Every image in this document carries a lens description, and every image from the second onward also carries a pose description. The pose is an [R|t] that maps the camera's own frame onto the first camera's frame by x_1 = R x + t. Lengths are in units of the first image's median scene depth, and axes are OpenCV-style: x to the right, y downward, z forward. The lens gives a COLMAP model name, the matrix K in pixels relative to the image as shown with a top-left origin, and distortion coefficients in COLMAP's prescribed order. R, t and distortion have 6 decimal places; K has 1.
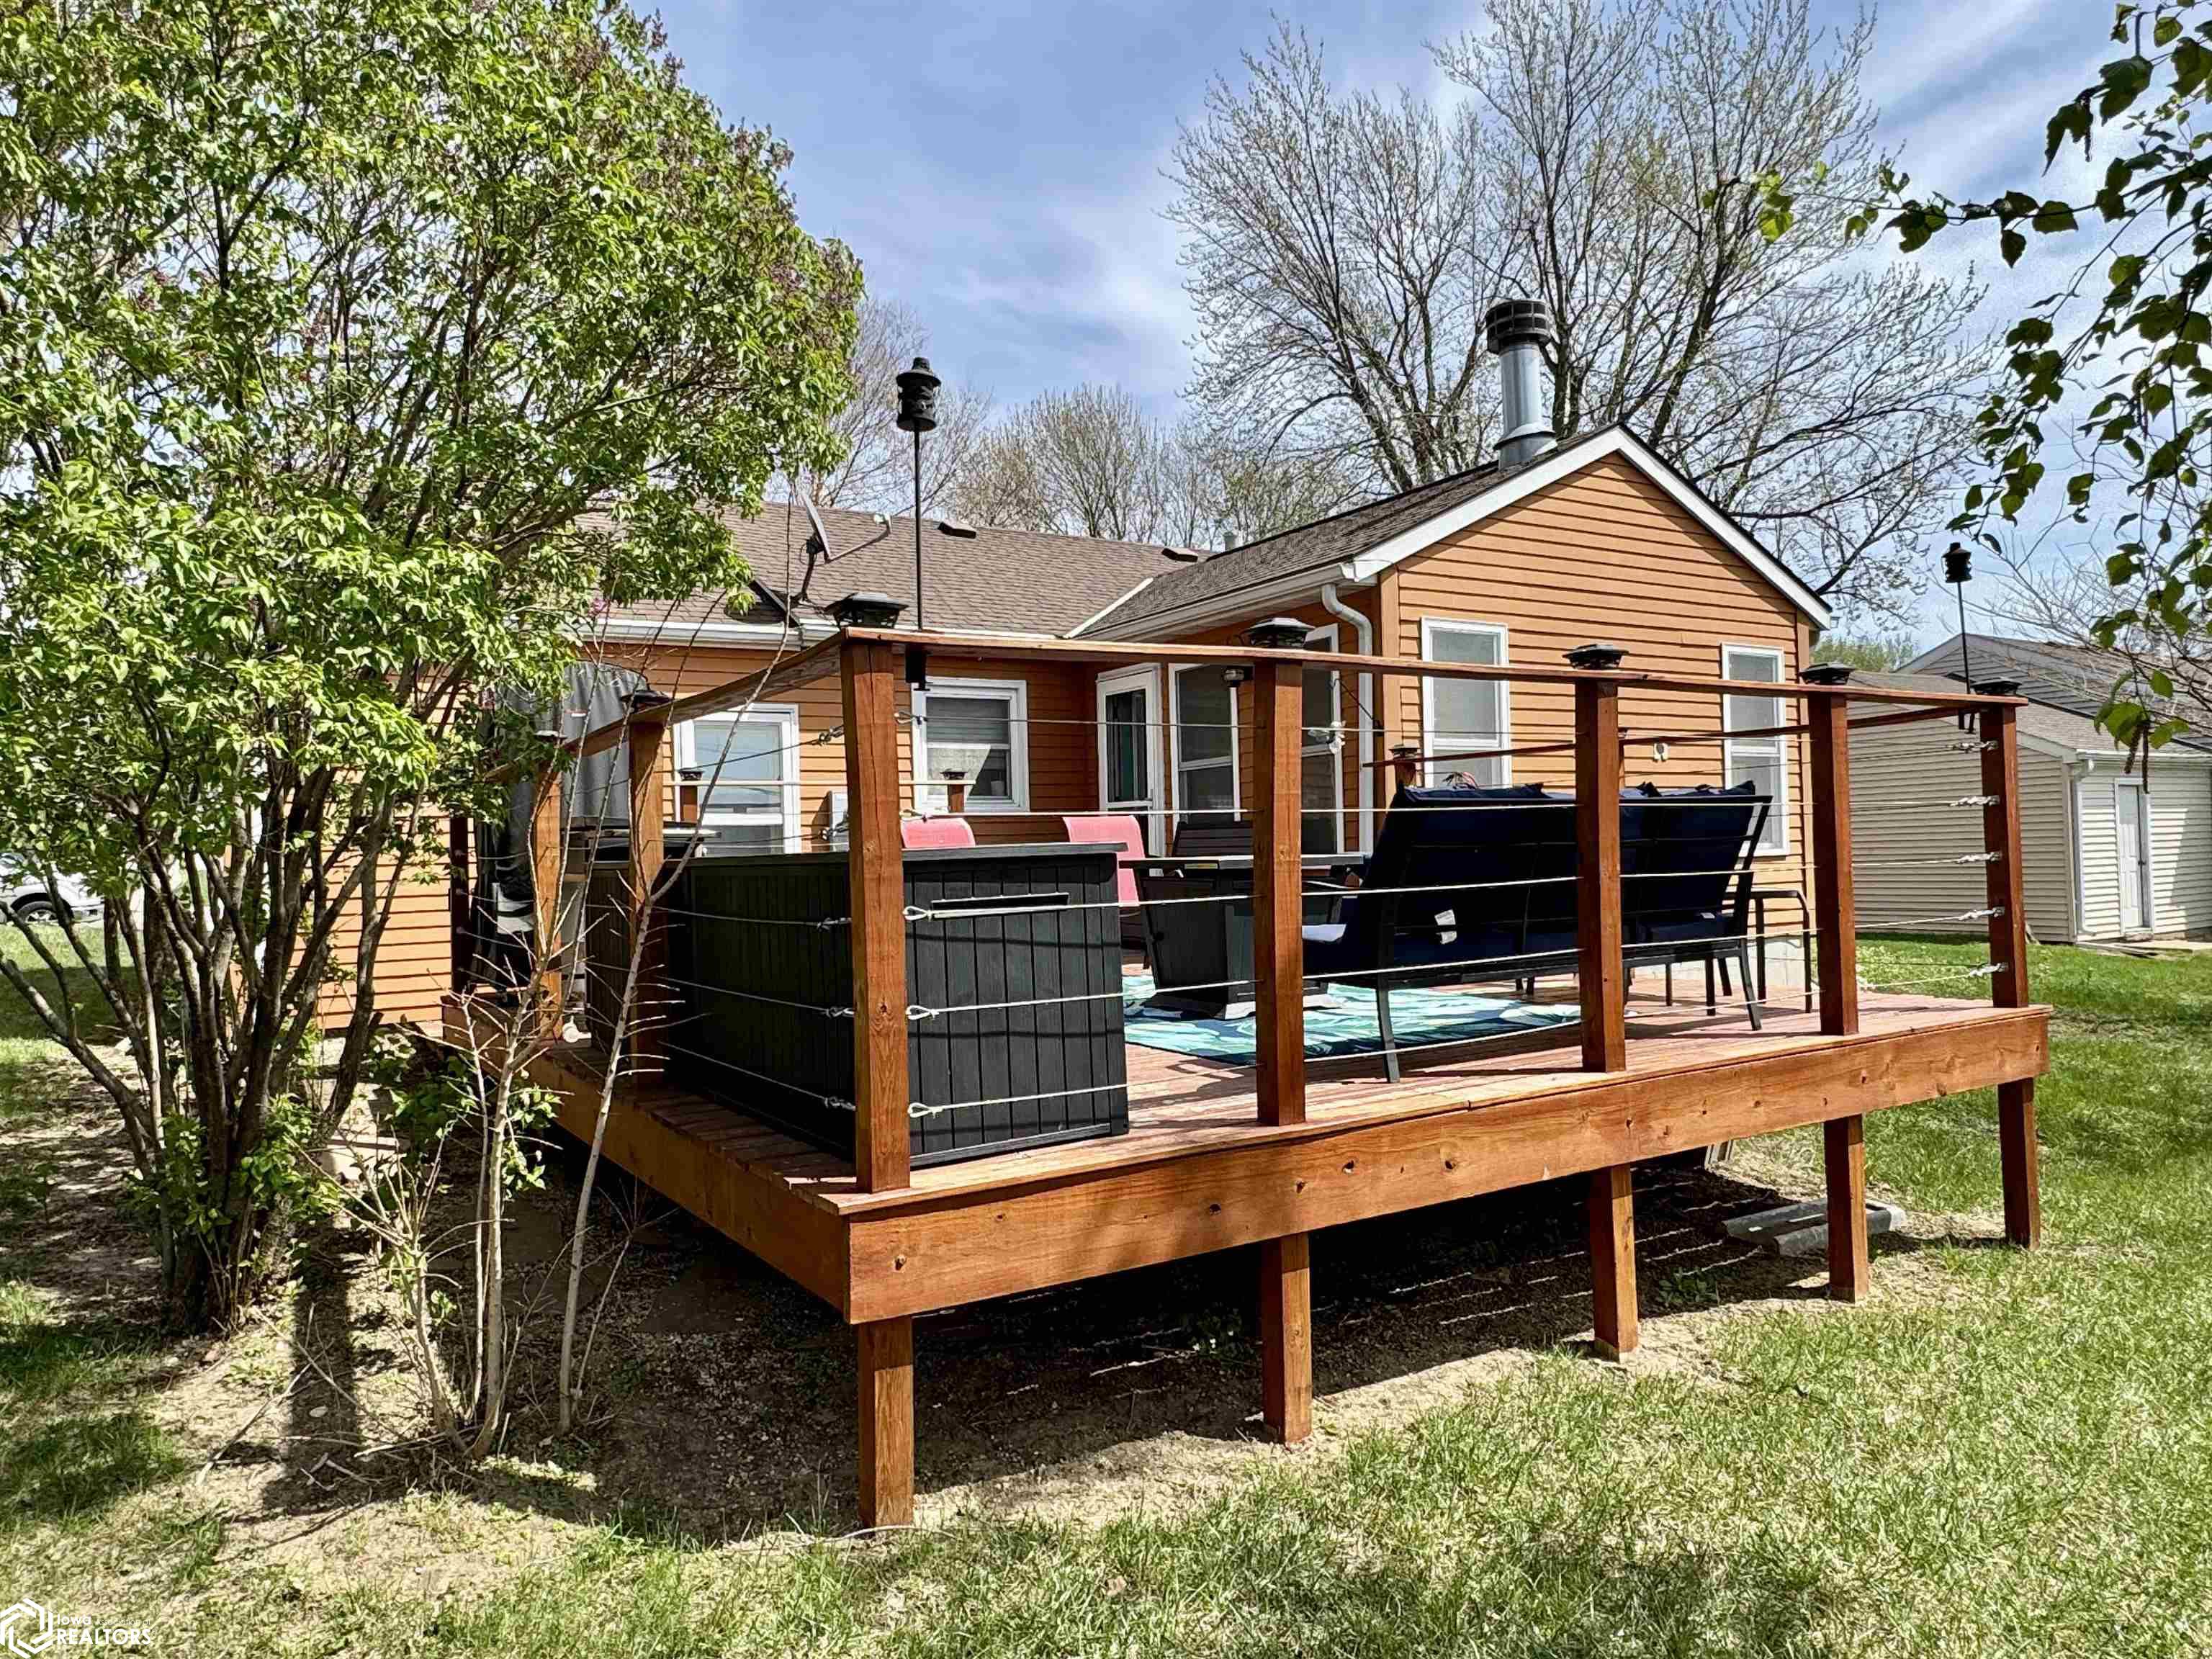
lens RADIAL K [[1409.9, 0, 1100.6], [0, 1409.9, 818.5], [0, 0, 1]] dist [0.003858, 0.000608]
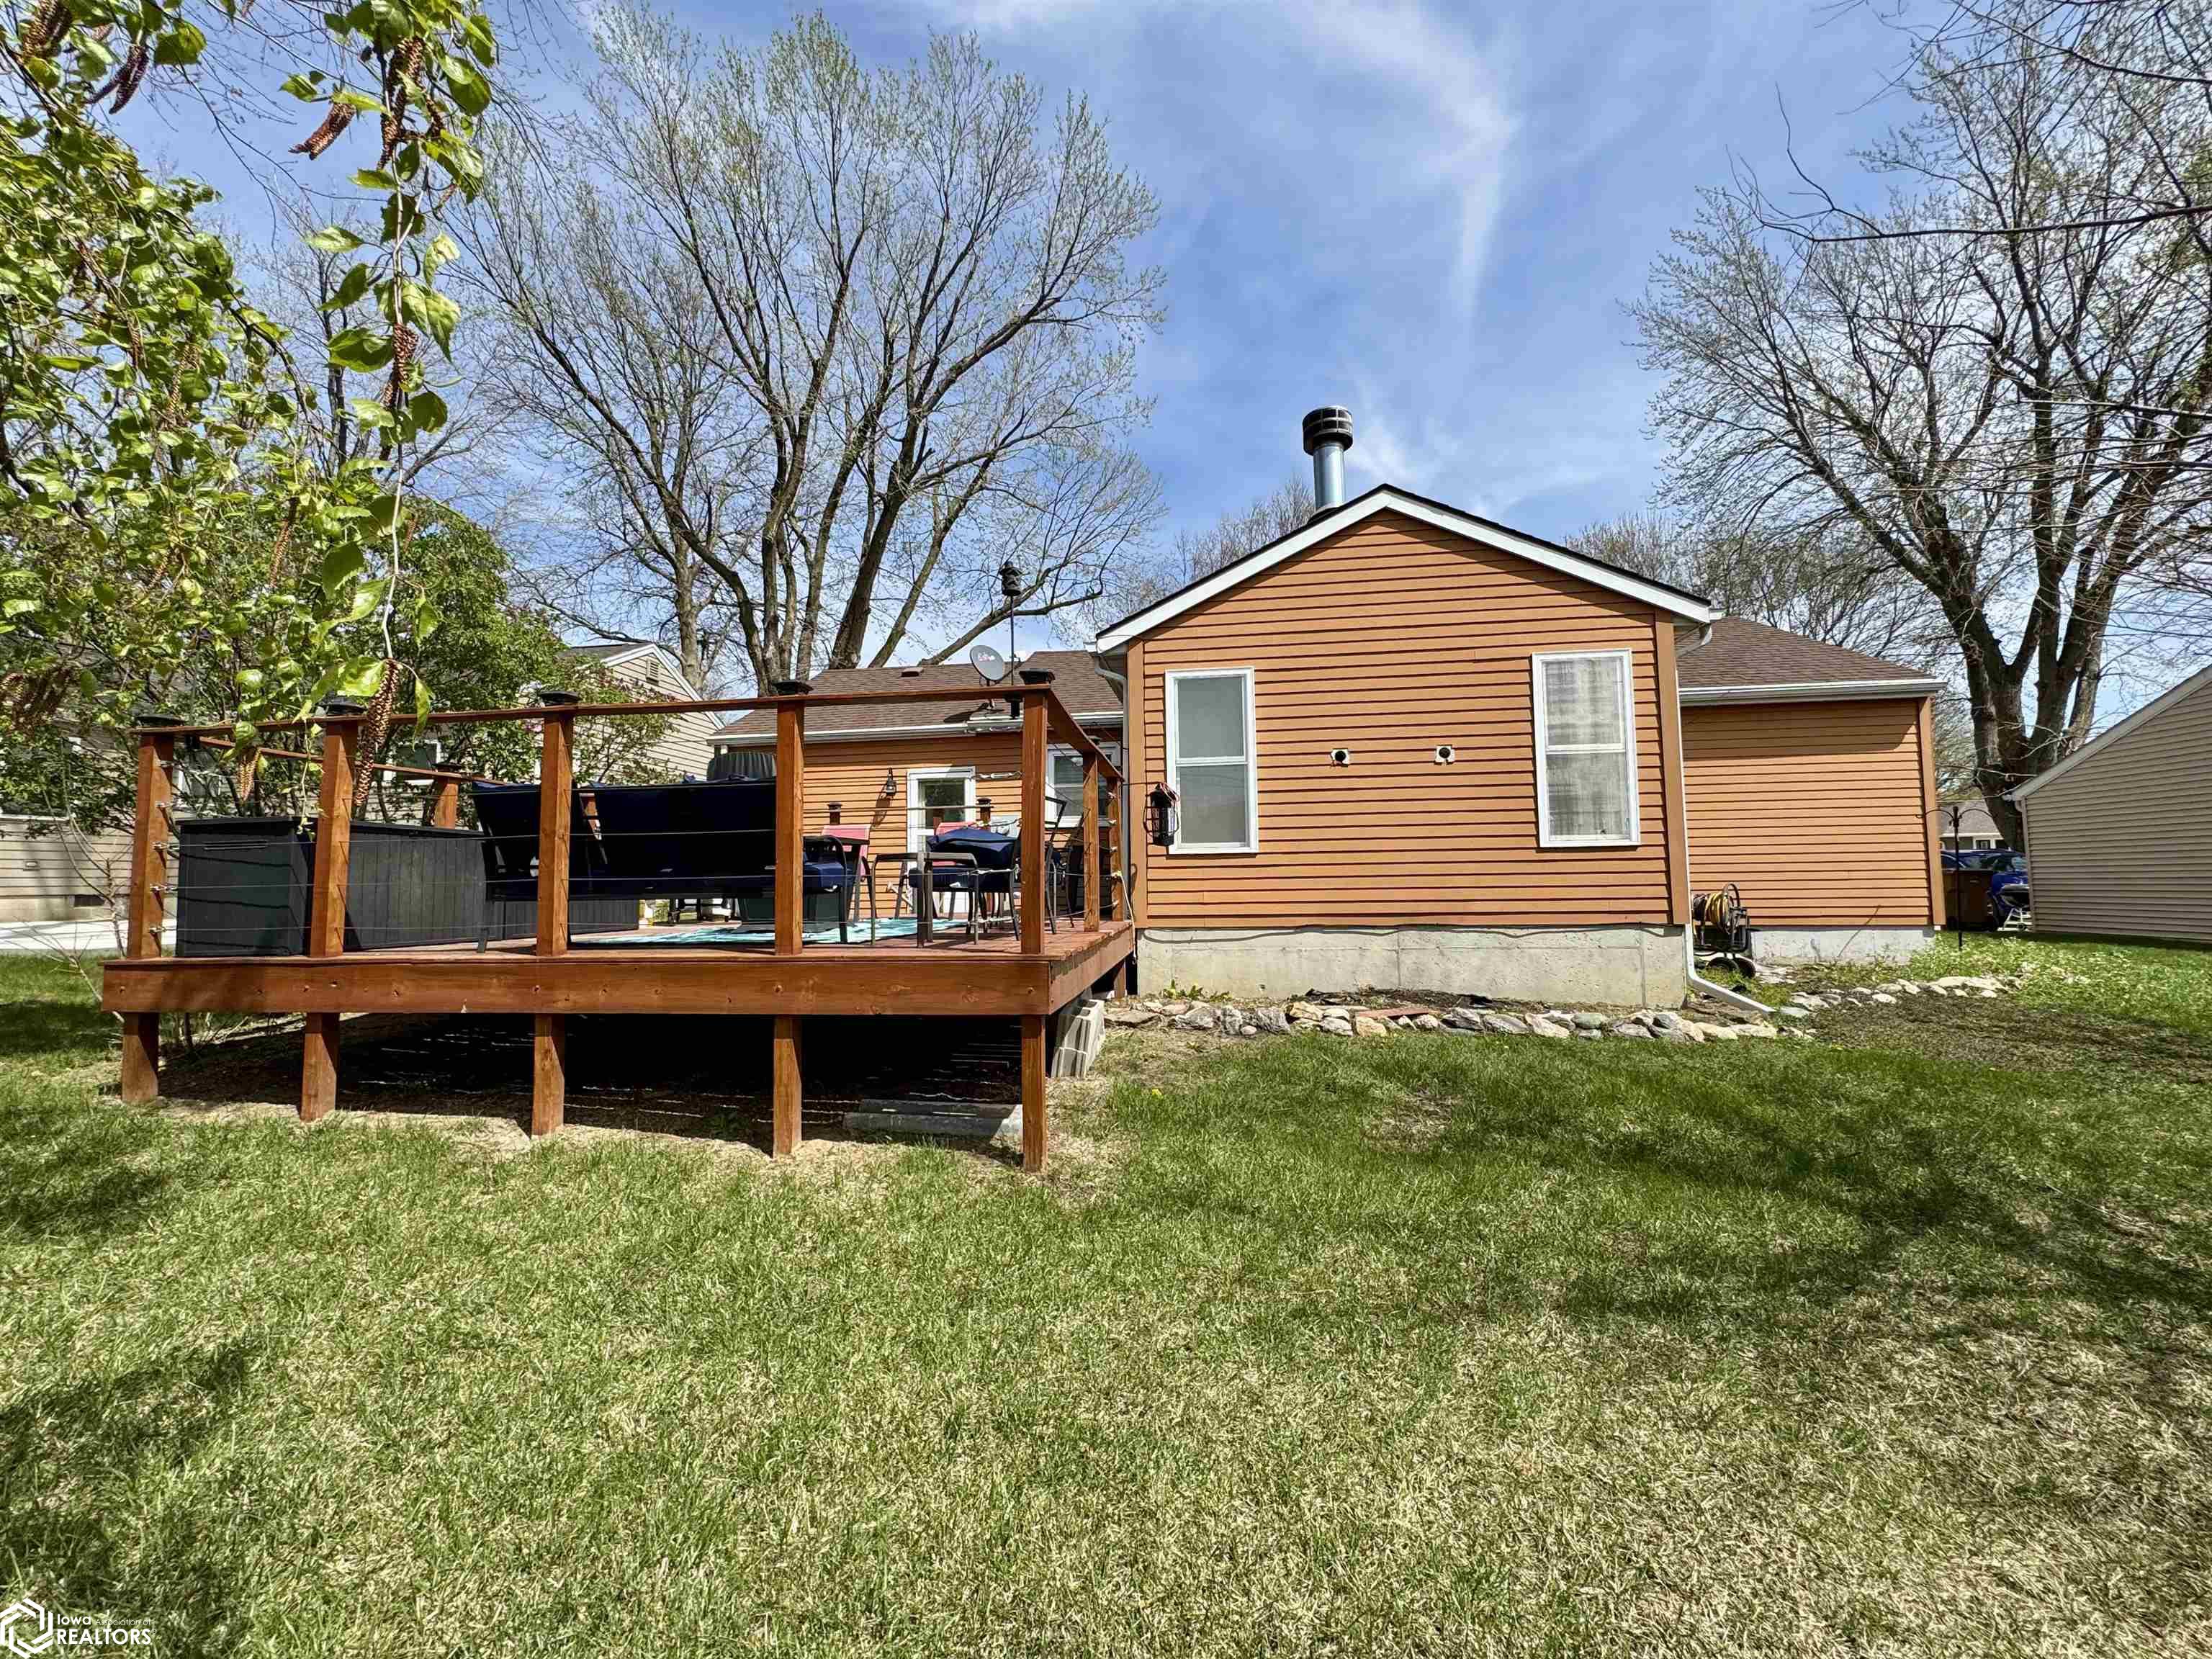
lens RADIAL K [[880.9, 0, 1101.5], [0, 880.9, 838.9], [0, 0, 1]] dist [0.000874, -0.000092]
pose [[0.776647, -0.016995, -0.629707, 0.617993], [0.009066, 0.999834, -0.015802, 0.031081], [0.629871, 0.006564, 0.776672, 0.244908]]
